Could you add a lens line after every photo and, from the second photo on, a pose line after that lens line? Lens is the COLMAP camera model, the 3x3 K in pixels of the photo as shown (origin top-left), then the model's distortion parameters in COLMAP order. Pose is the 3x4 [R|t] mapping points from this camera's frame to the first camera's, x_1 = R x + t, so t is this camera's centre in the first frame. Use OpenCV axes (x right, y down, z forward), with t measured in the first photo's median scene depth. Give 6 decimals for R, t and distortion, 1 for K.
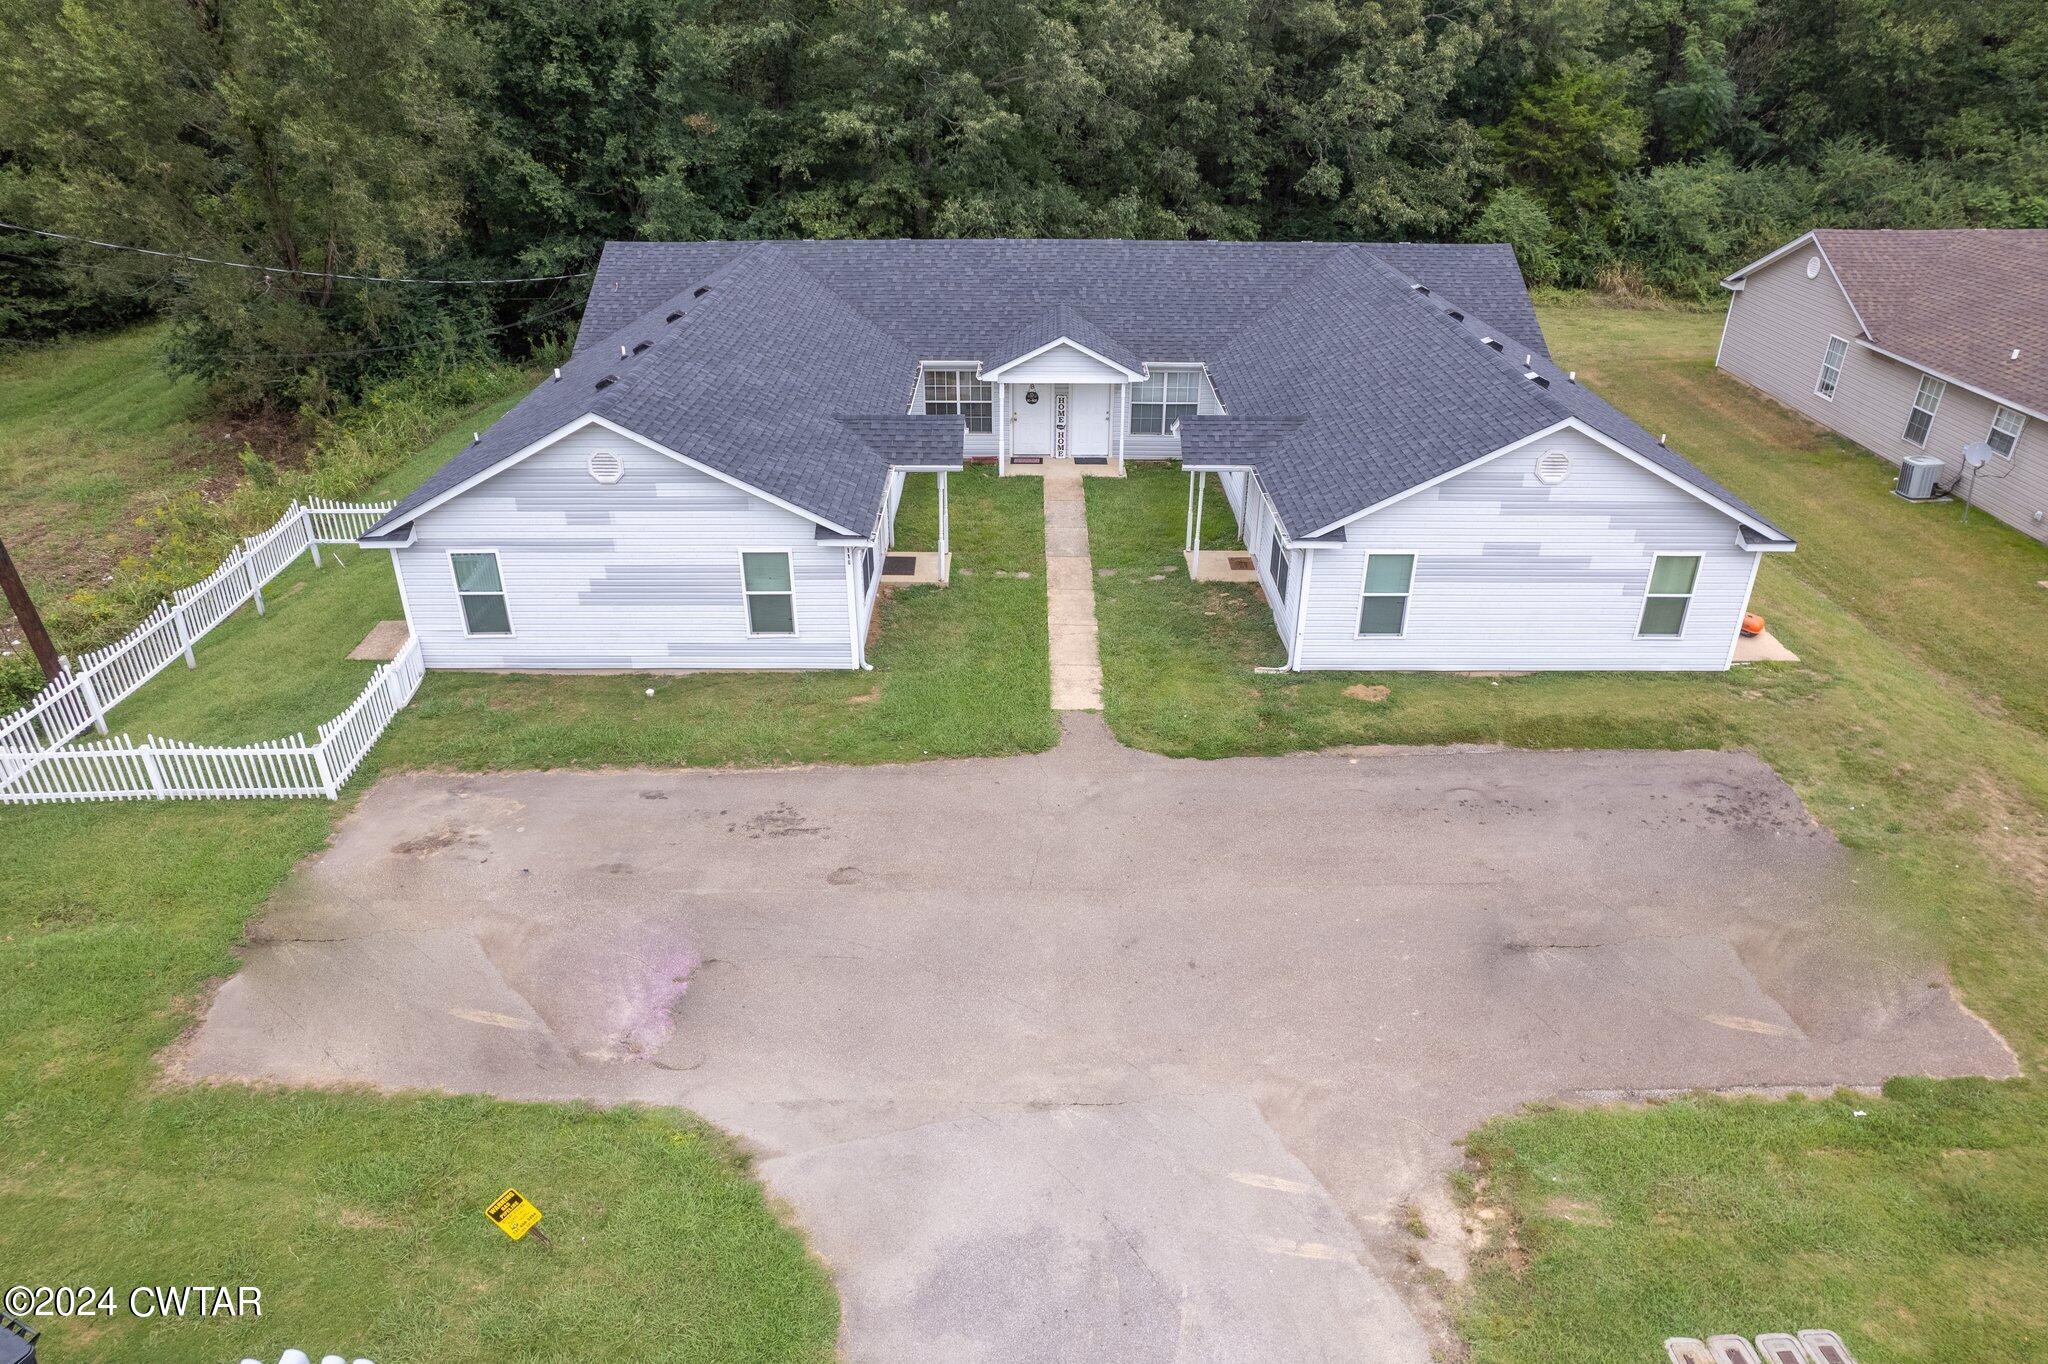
lens RADIAL K [[1318.8, 0, 1029.8], [0, 1318.8, 692.1], [0, 0, 1]] dist [-0.082515, 0.077881]
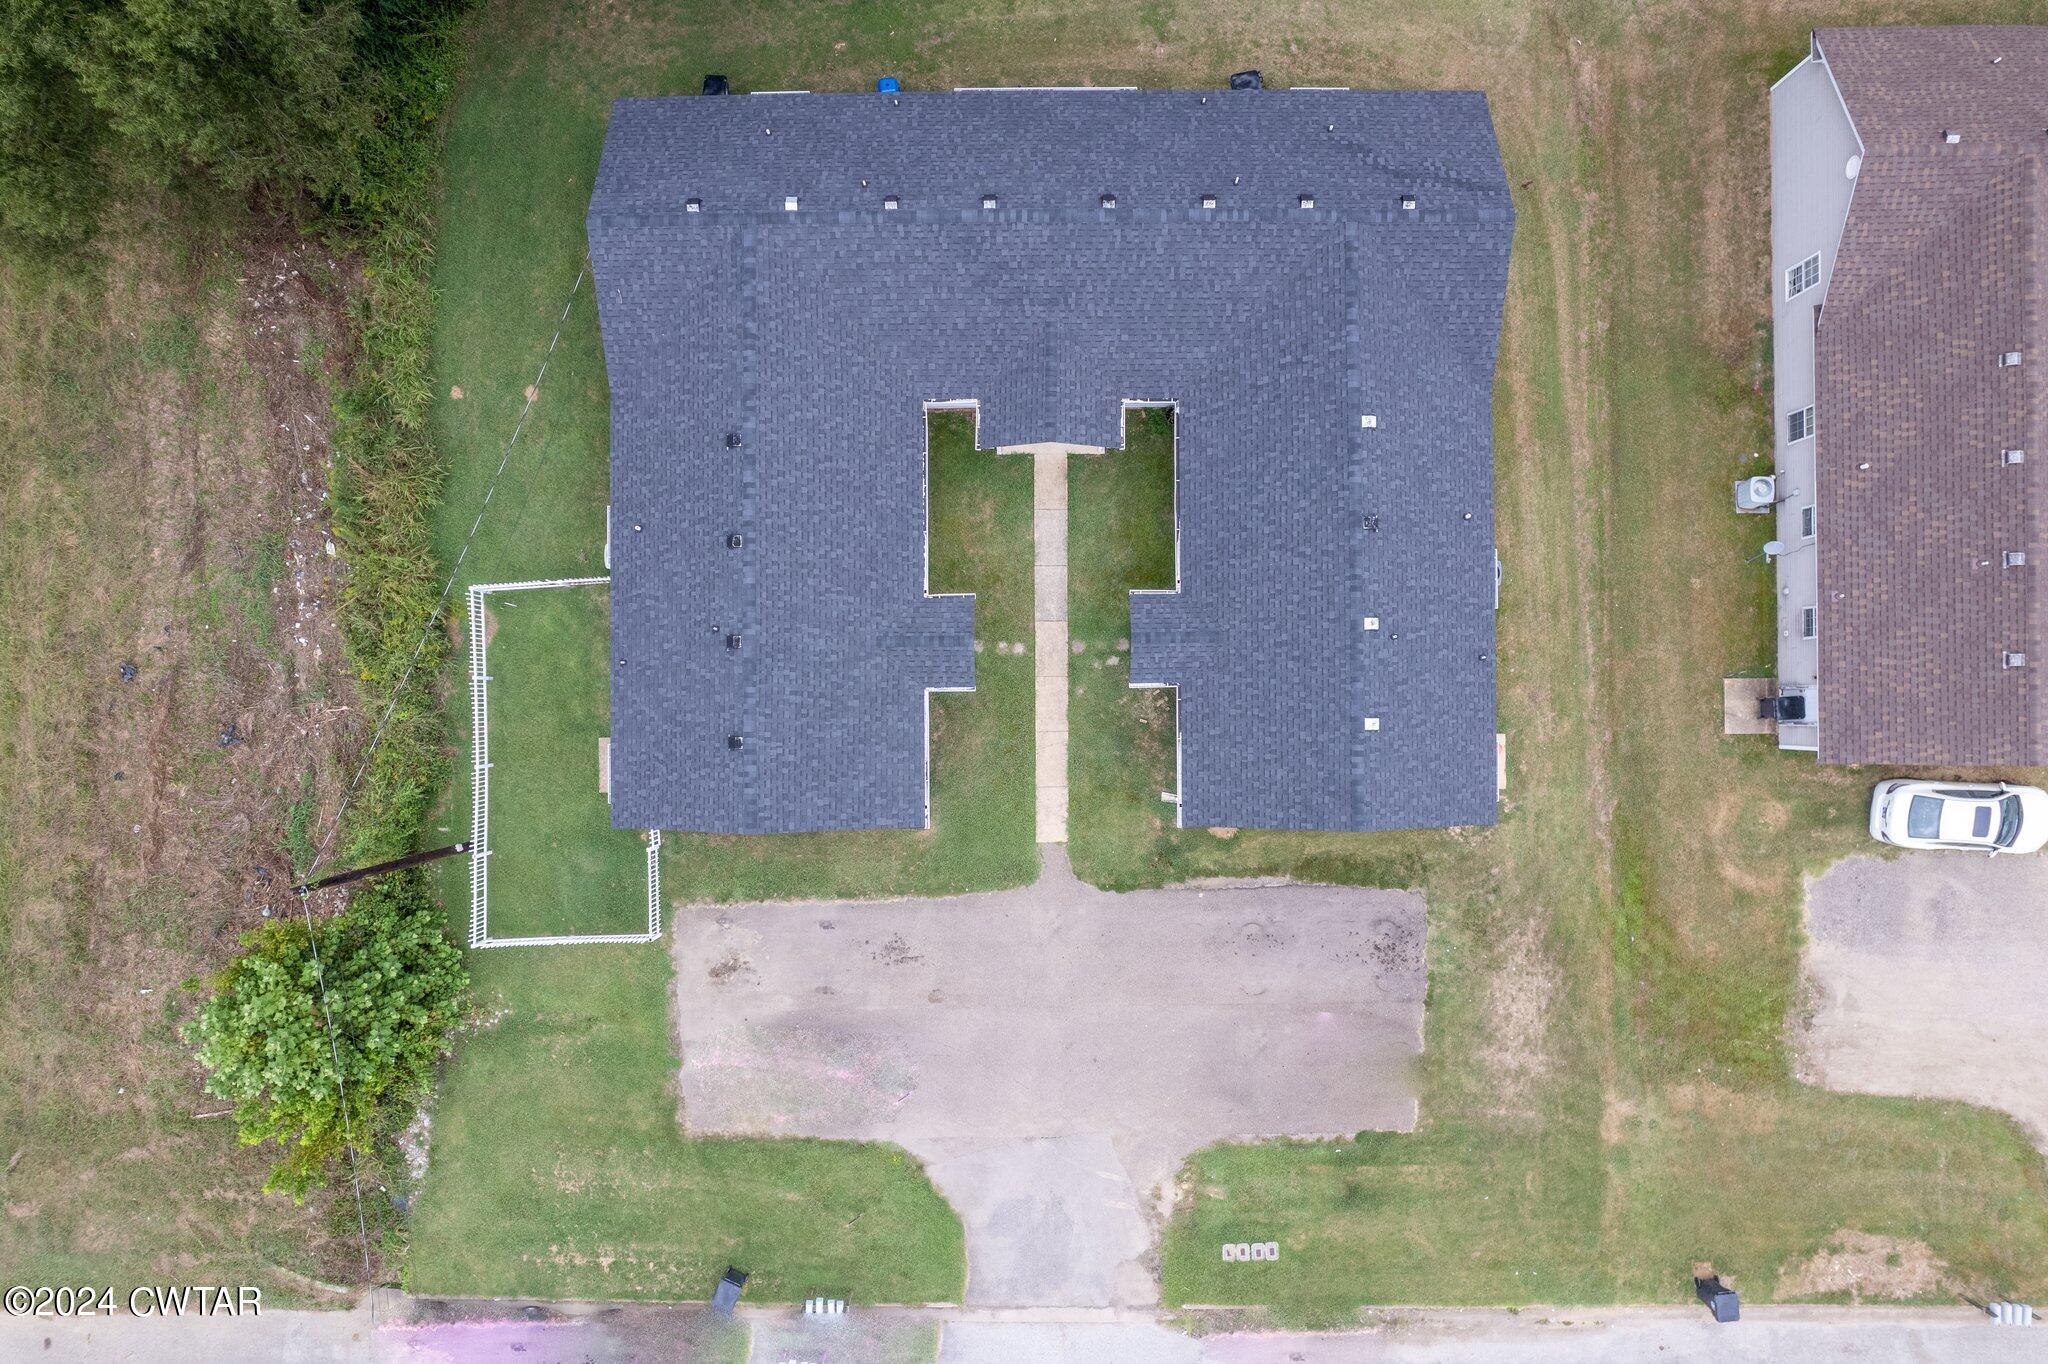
lens RADIAL K [[1318.8, 0, 1029.8], [0, 1318.8, 692.1], [0, 0, 1]] dist [-0.082515, 0.077881]
pose [[0.999959, -0.002535, -0.008662, 0.023172], [0.008806, 0.484219, 0.874902, -1.598851], [0.001977, -0.874943, 0.484222, 0.341119]]
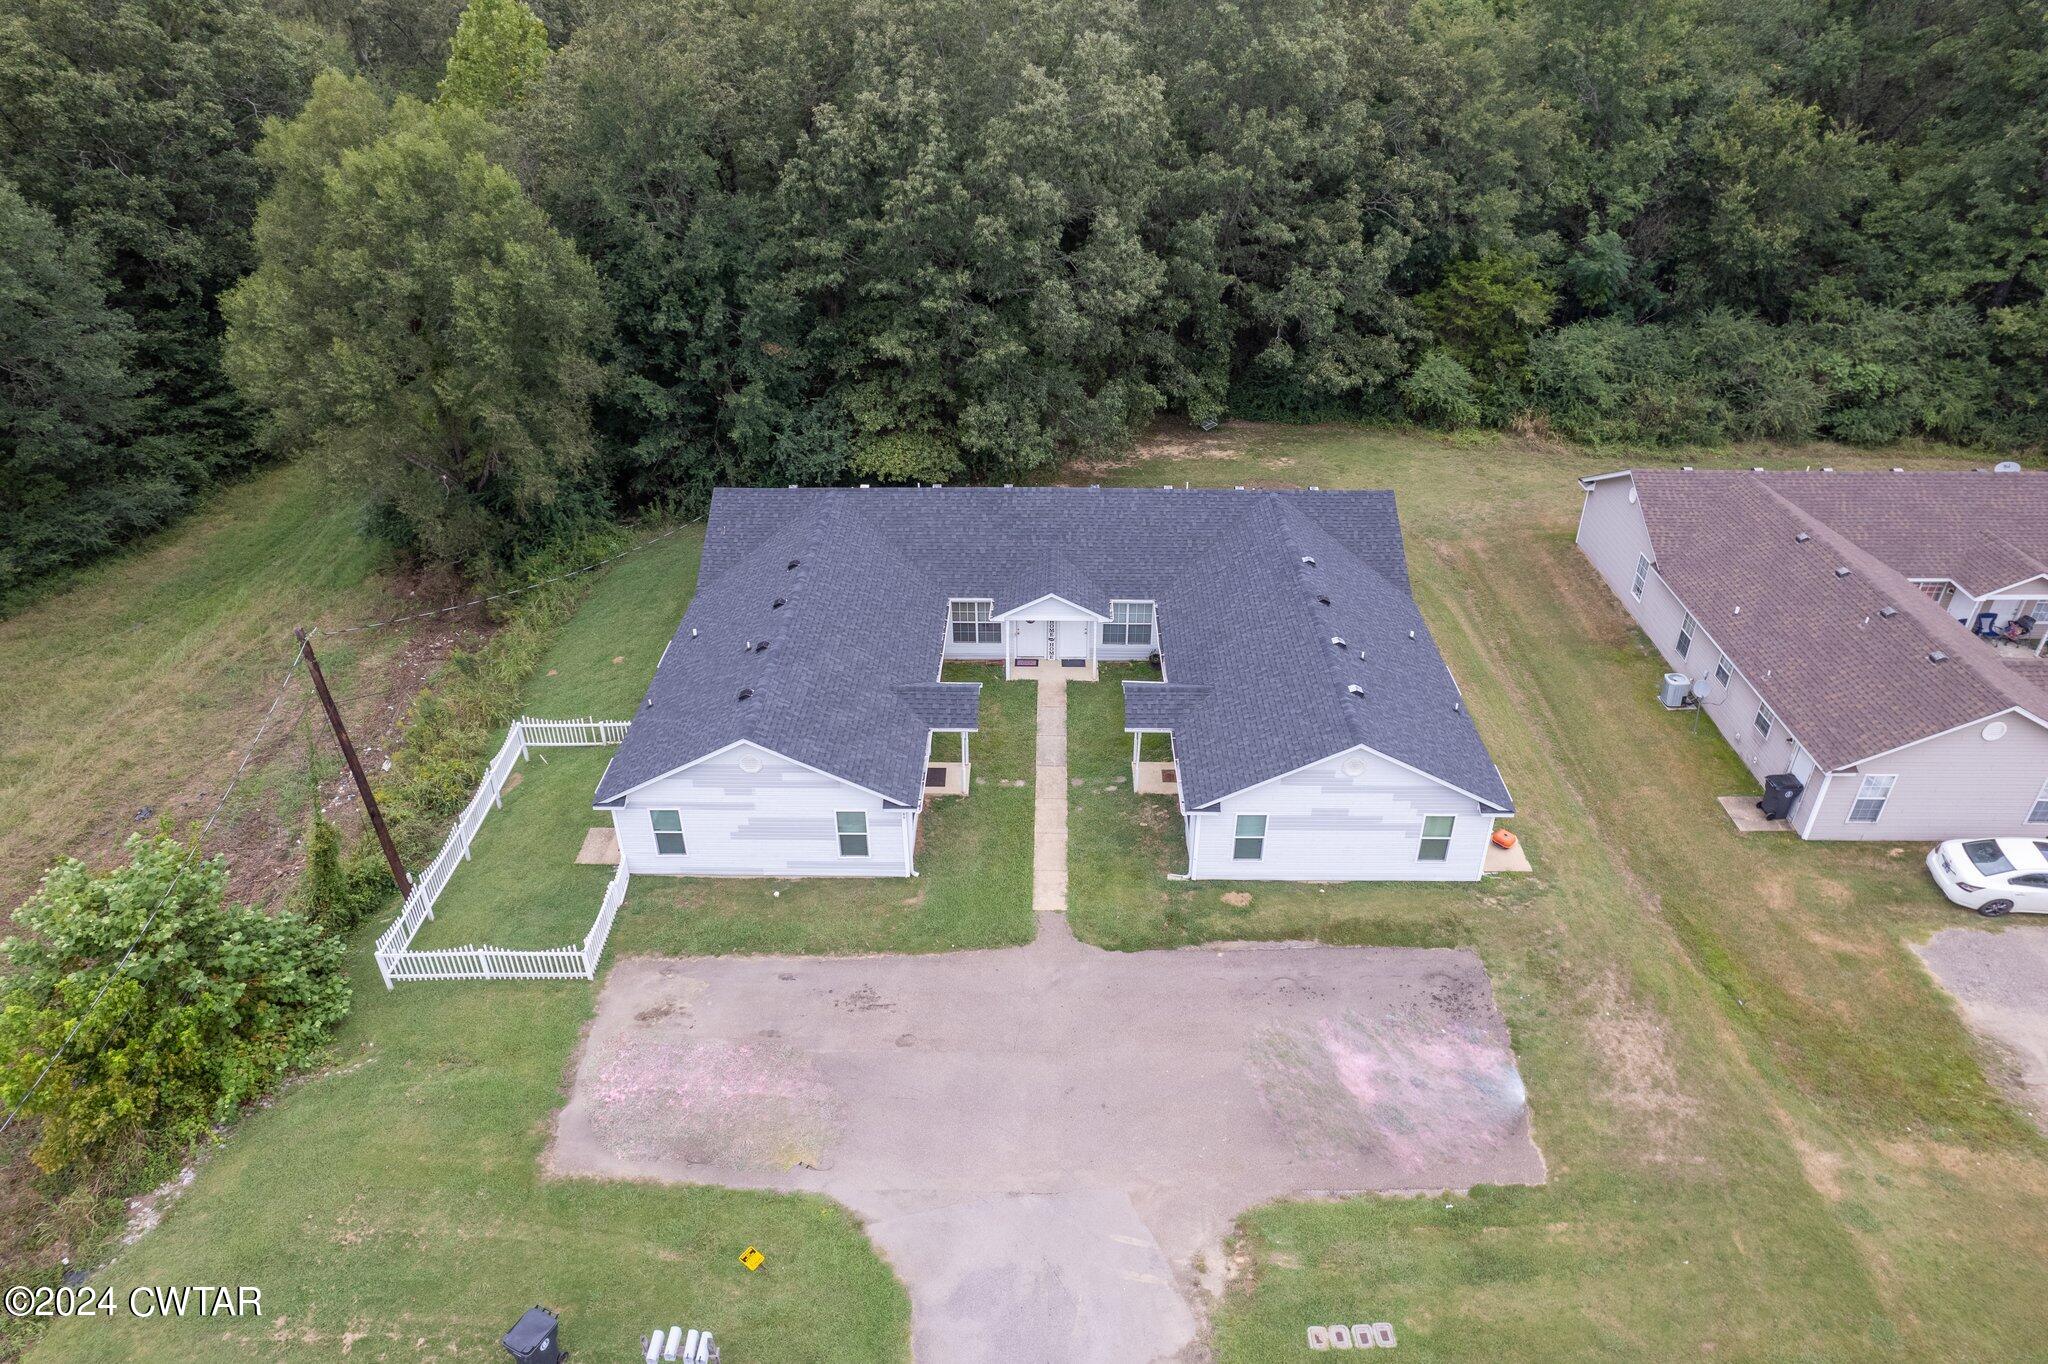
lens RADIAL K [[1318.8, 0, 1029.8], [0, 1318.8, 692.1], [0, 0, 1]] dist [-0.082515, 0.077881]
pose [[0.999776, 0.005124, -0.020557, 0.043621], [-0.003810, 0.997979, 0.063426, -0.347745], [0.020840, -0.063334, 0.997775, -0.549411]]
